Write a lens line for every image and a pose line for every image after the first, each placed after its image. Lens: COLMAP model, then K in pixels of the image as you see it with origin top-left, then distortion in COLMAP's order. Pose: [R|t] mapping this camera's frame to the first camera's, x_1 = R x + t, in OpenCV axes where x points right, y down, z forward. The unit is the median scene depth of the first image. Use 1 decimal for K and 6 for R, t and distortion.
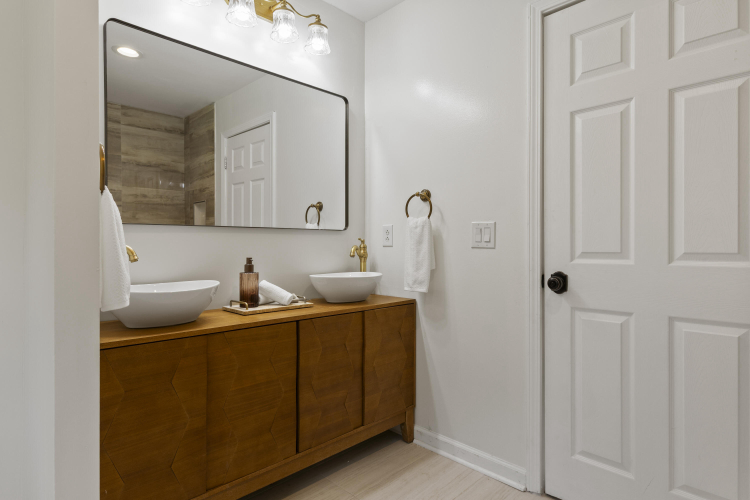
lens RADIAL K [[425.4, 0, 375.7], [0, 425.4, 248.8], [0, 0, 1]] dist [0.004687, 0.000877]
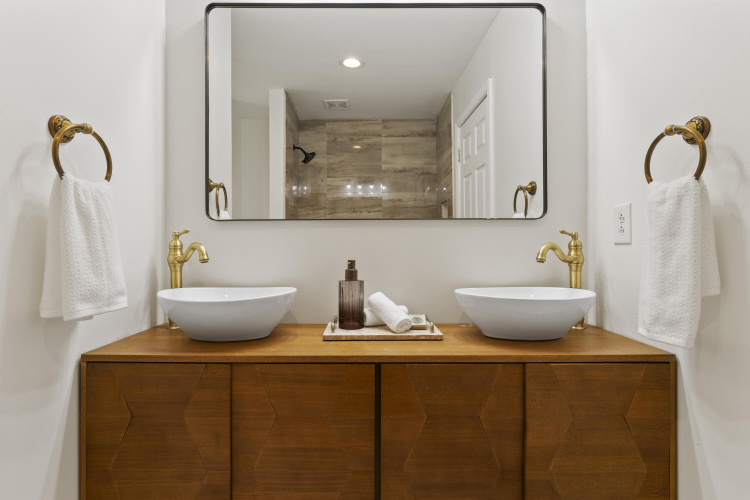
lens RADIAL K [[386.9, 0, 374.2], [0, 386.9, 247.6], [0, 0, 1]] dist [-0.007092, 0.000924]
pose [[0.698775, -0.003767, -0.715332, 0.175738], [-0.002868, 0.999963, -0.008067, 0.003859], [0.715336, 0.007688, 0.698739, 0.483569]]
